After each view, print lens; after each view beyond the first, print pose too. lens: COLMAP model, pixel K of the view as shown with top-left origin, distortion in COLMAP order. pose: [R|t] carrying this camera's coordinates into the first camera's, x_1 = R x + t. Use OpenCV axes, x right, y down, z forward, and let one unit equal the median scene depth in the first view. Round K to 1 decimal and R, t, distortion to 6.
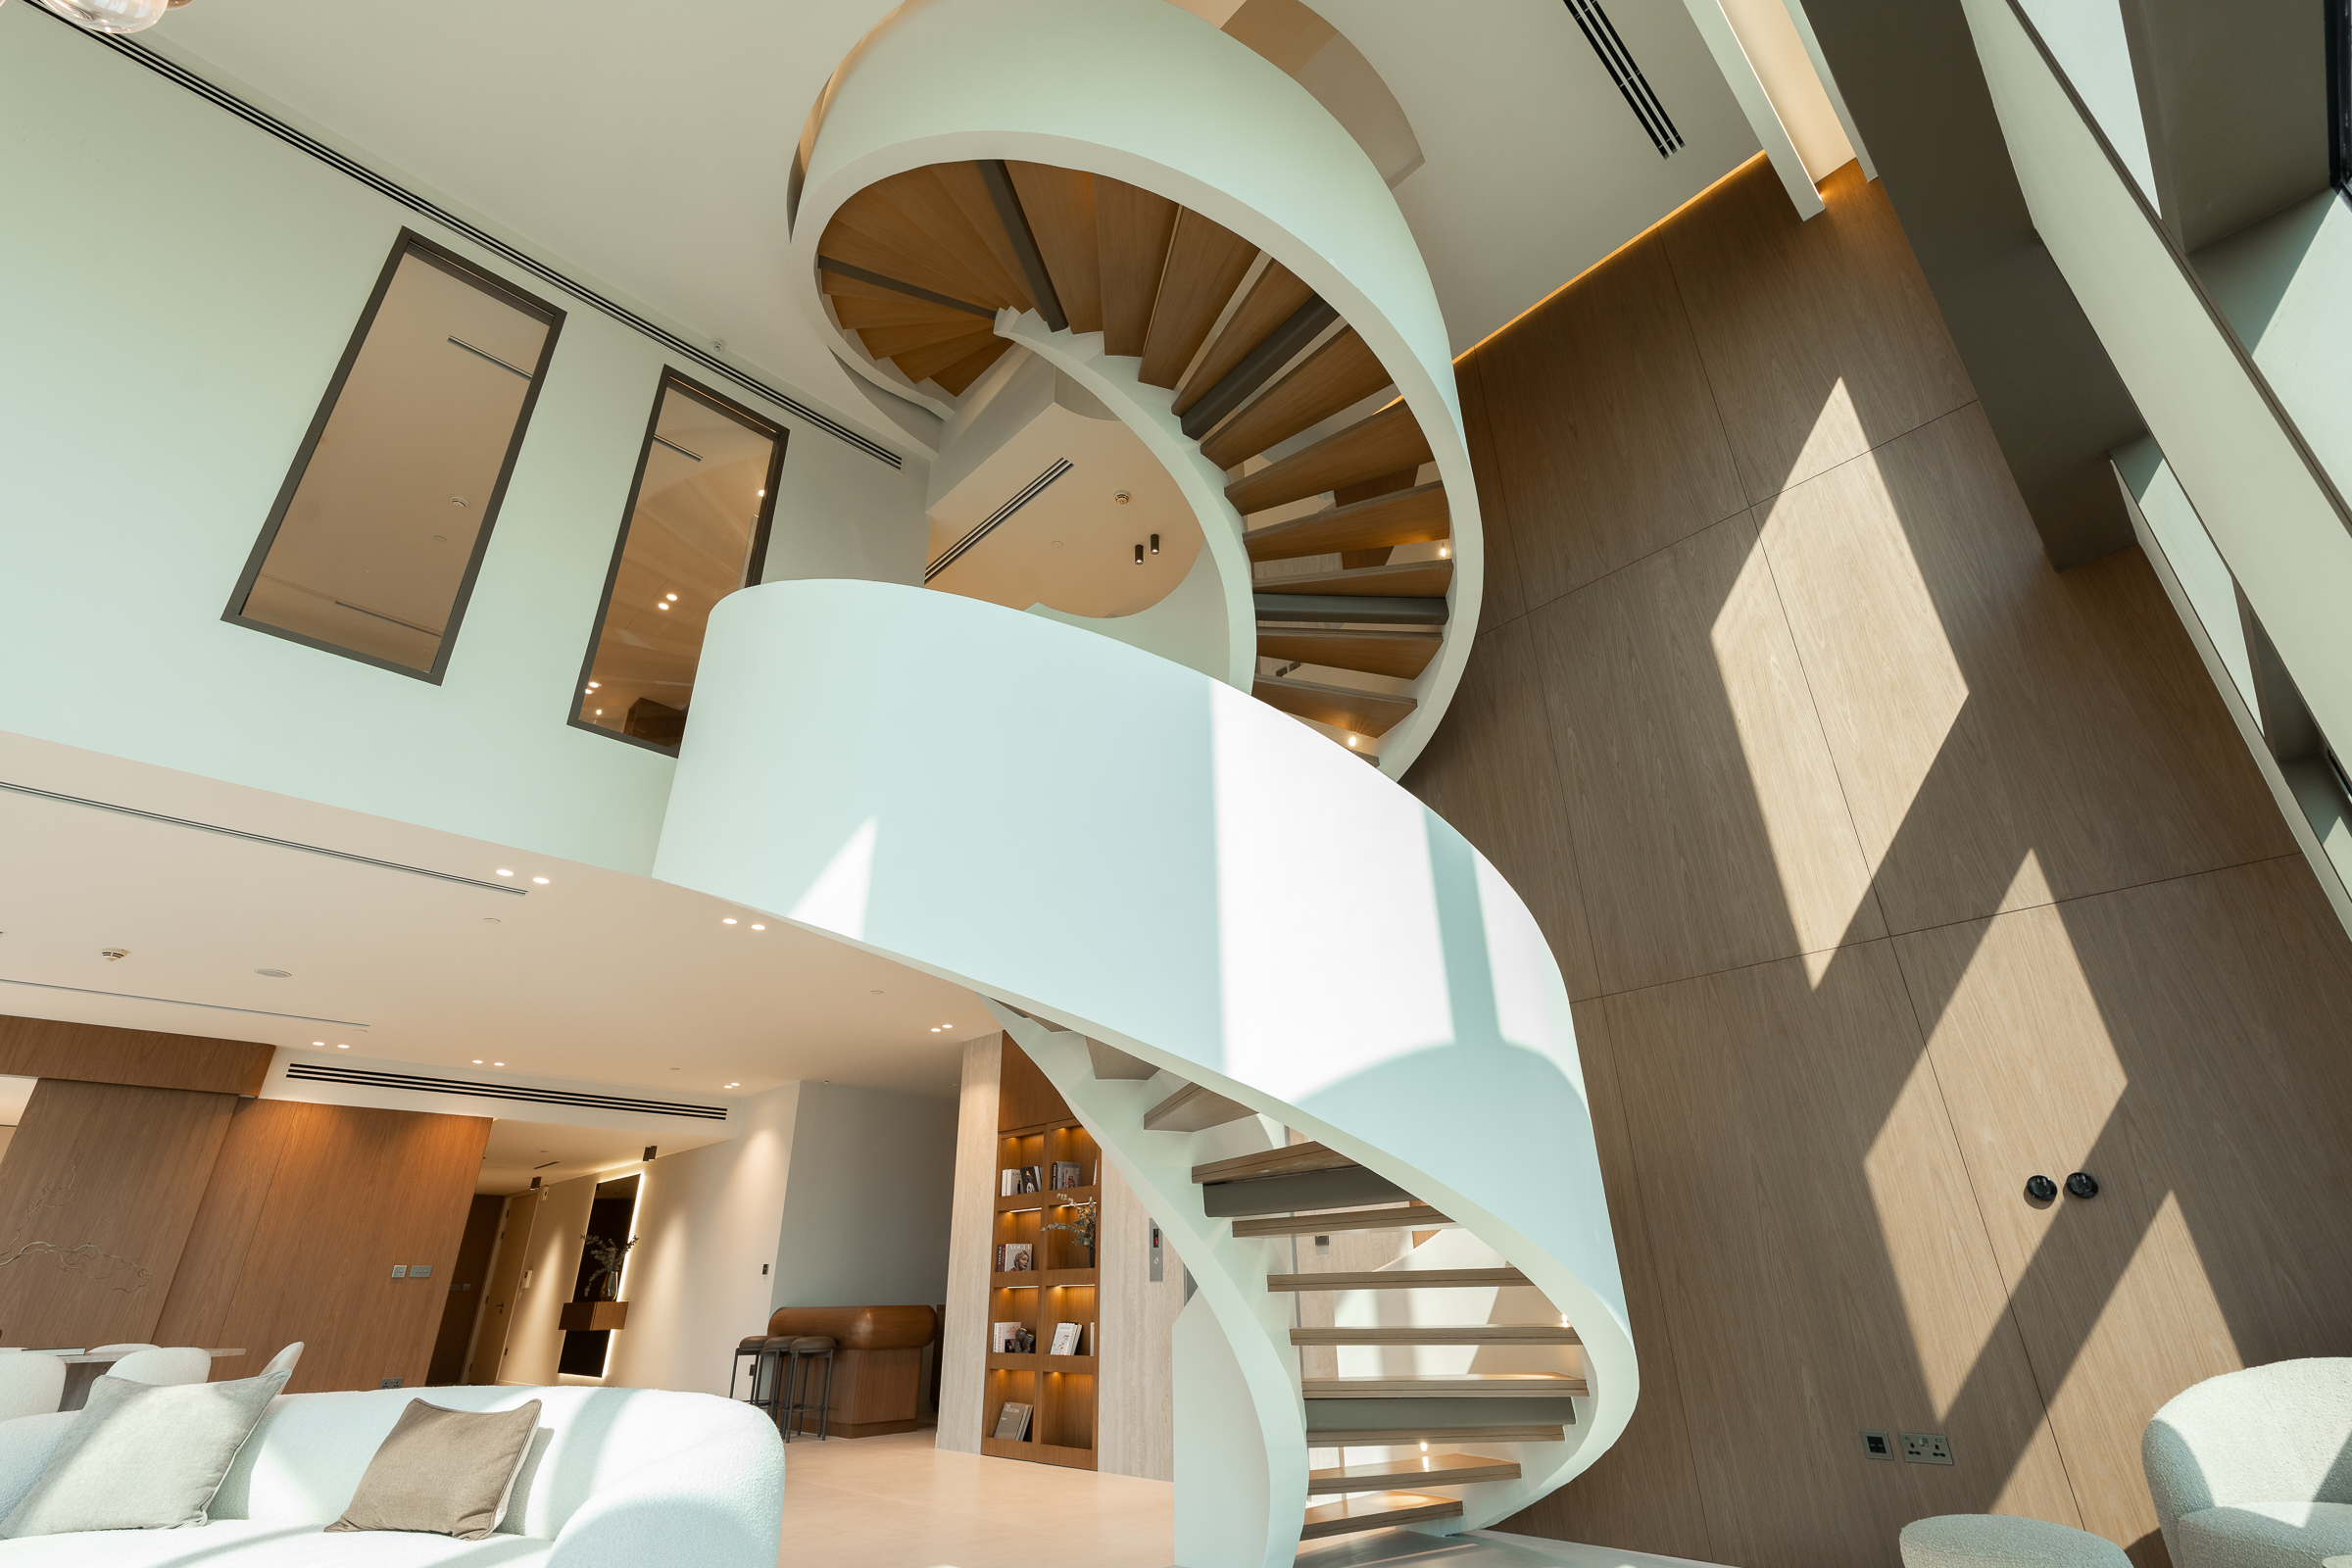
lens RADIAL K [[1065.5, 0, 1186.6], [0, 1065.5, 773.5], [0, 0, 1]] dist [-0.004572, 0.000324]
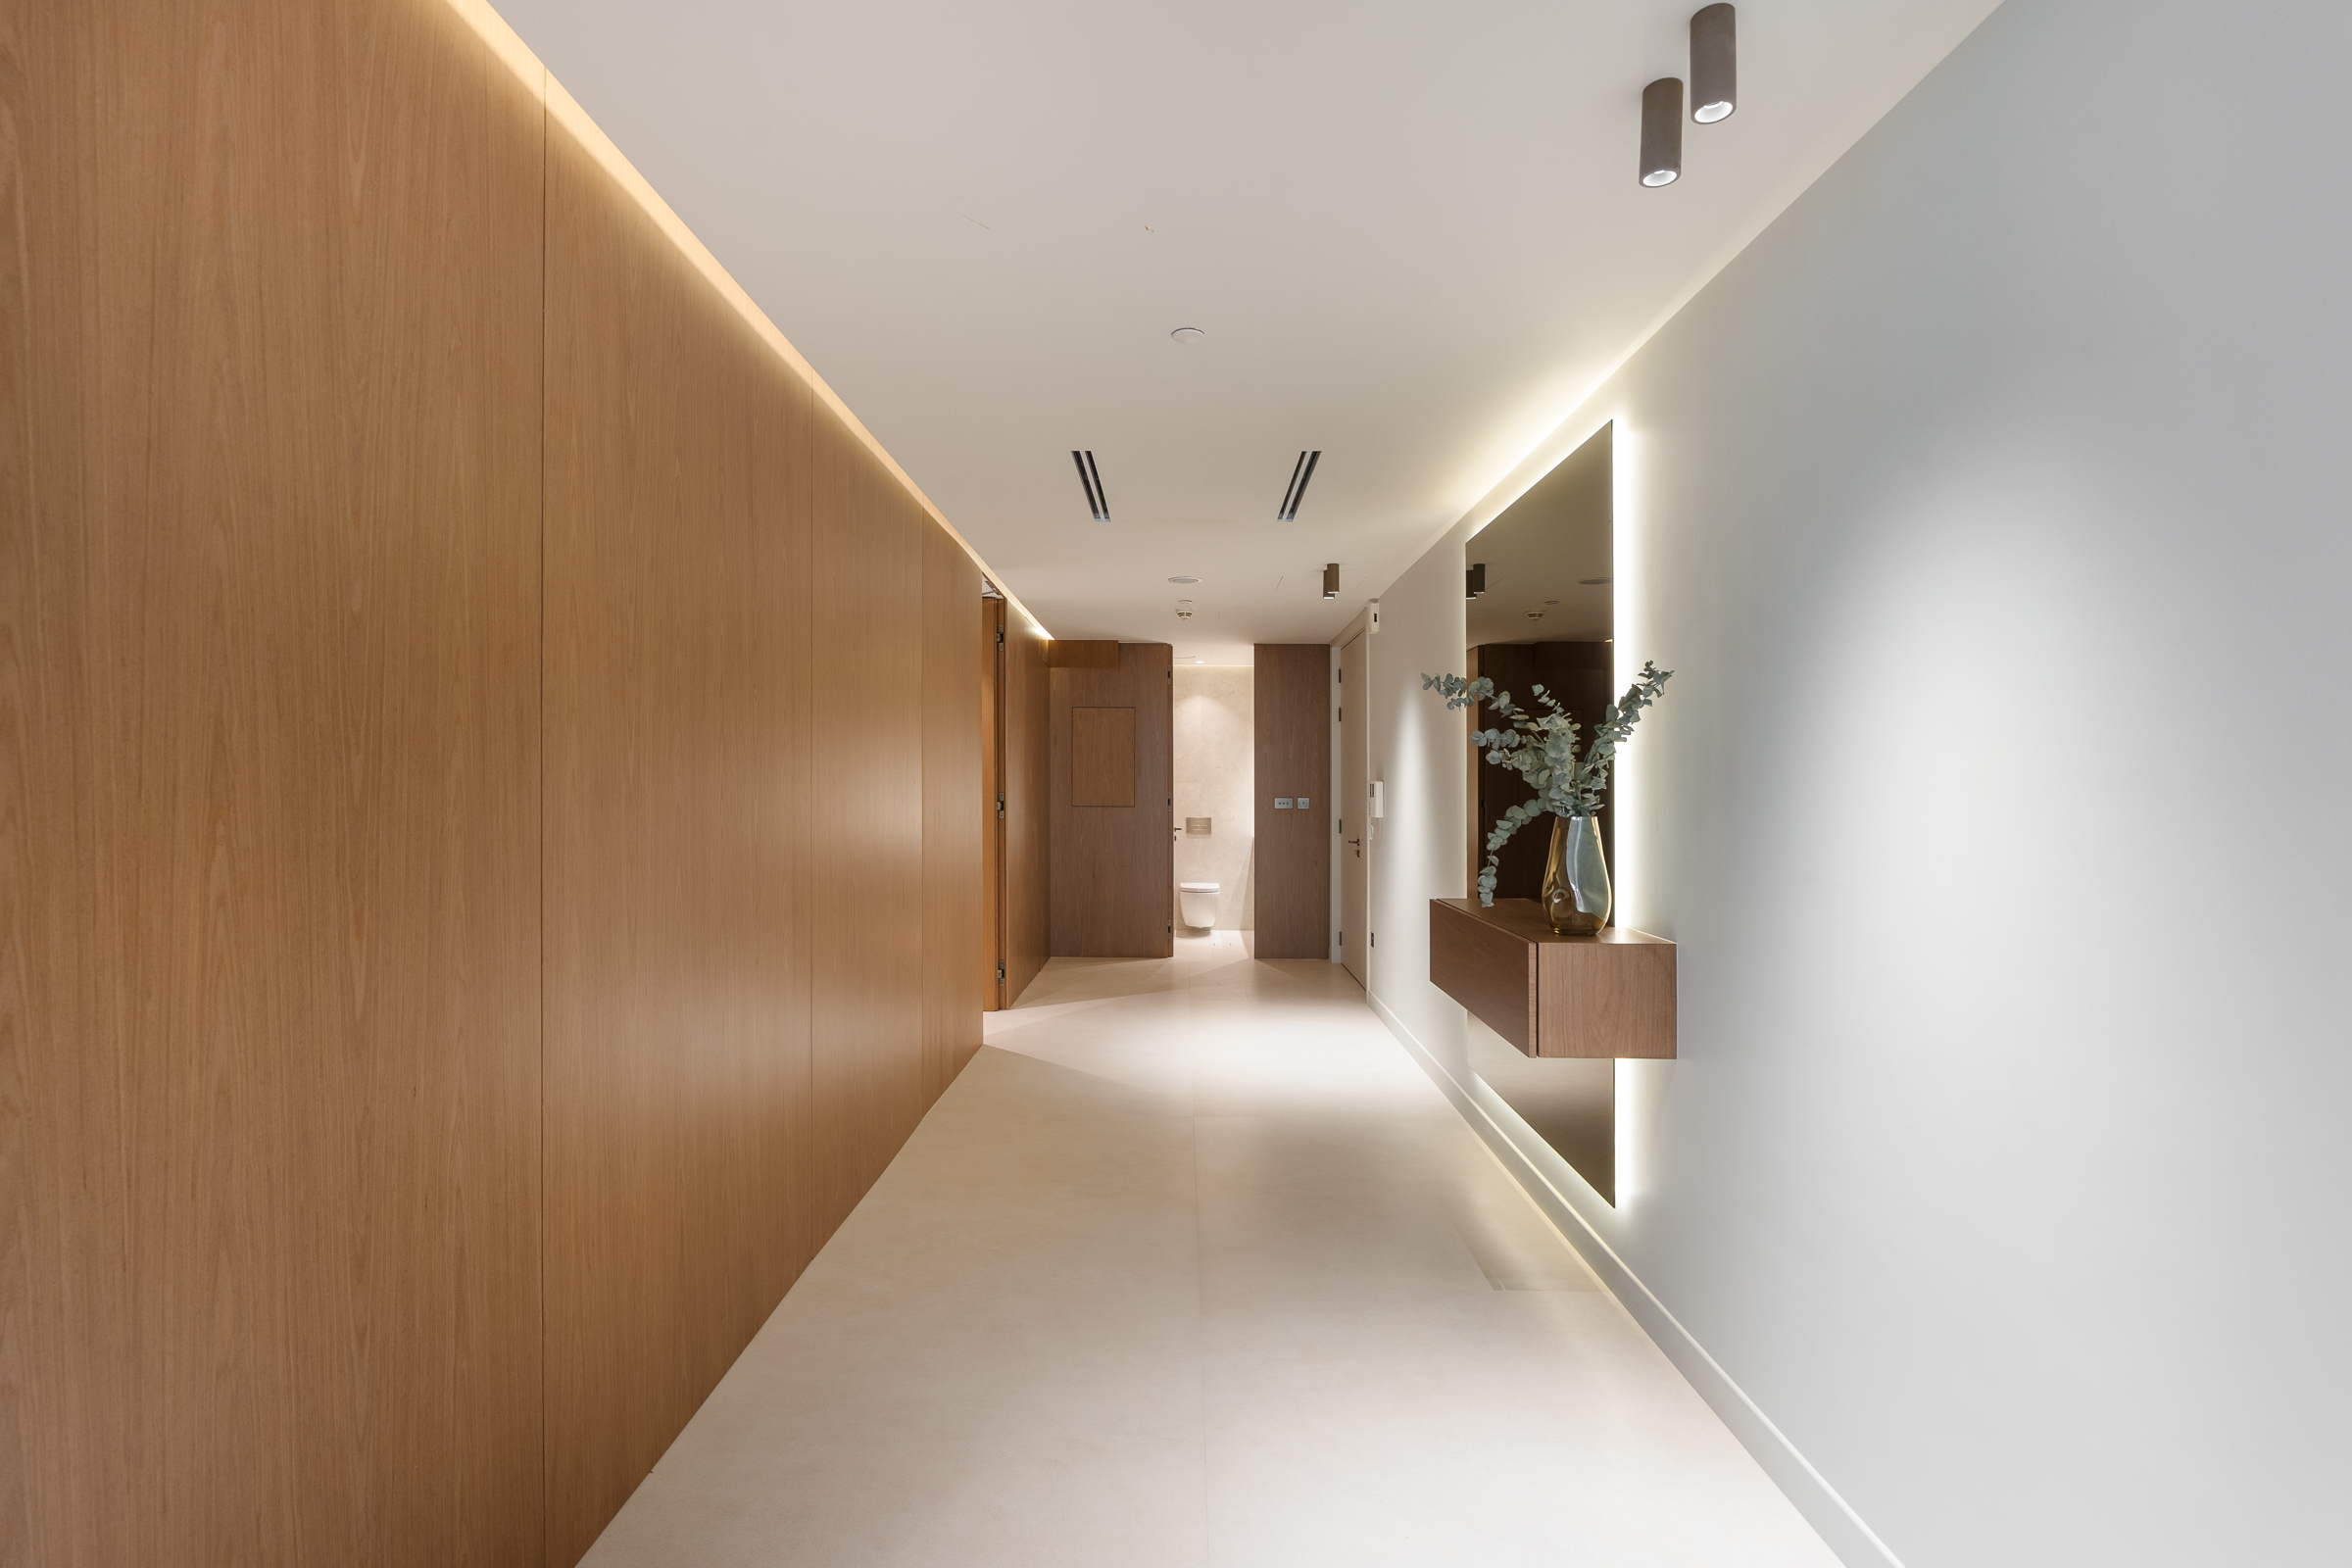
lens RADIAL K [[1065.5, 0, 1177.8], [0, 1065.5, 784.3], [0, 0, 1]] dist [-0.004572, 0.000324]
pose [[0.705420, 0.018732, -0.708542, -0.435561], [0.300064, 0.897758, 0.322476, 0.360685], [0.642140, -0.440090, 0.627676, 0.799950]]
